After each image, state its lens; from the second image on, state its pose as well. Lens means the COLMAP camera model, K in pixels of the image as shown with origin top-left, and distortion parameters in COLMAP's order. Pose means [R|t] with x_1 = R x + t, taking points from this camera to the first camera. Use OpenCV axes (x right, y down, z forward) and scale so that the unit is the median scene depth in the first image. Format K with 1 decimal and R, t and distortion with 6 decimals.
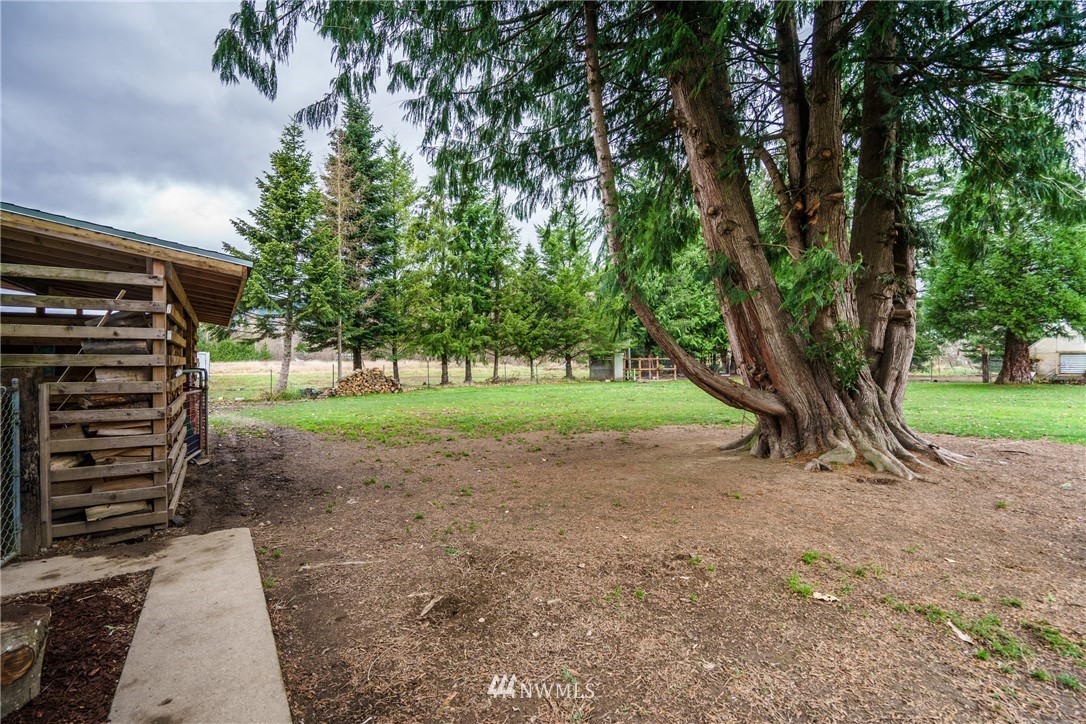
lens RADIAL K [[499.2, 0, 543.0], [0, 499.2, 362.0], [0, 0, 1]] dist [-0.046558, 0.014681]
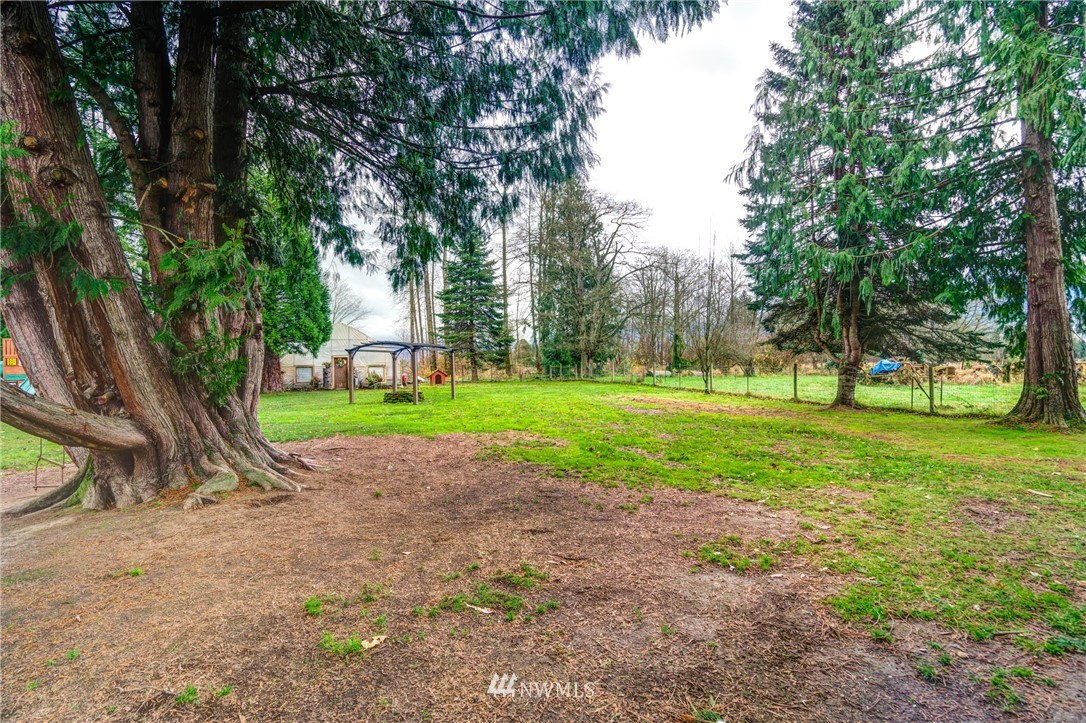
lens RADIAL K [[499.2, 0, 543.0], [0, 499.2, 361.5], [0, 0, 1]] dist [-0.046558, 0.014681]
pose [[0.254873, 0.011715, 0.966904, -0.090001], [0.016304, 0.999732, -0.016411, -0.001862], [-0.966837, 0.019947, 0.254613, 0.205665]]
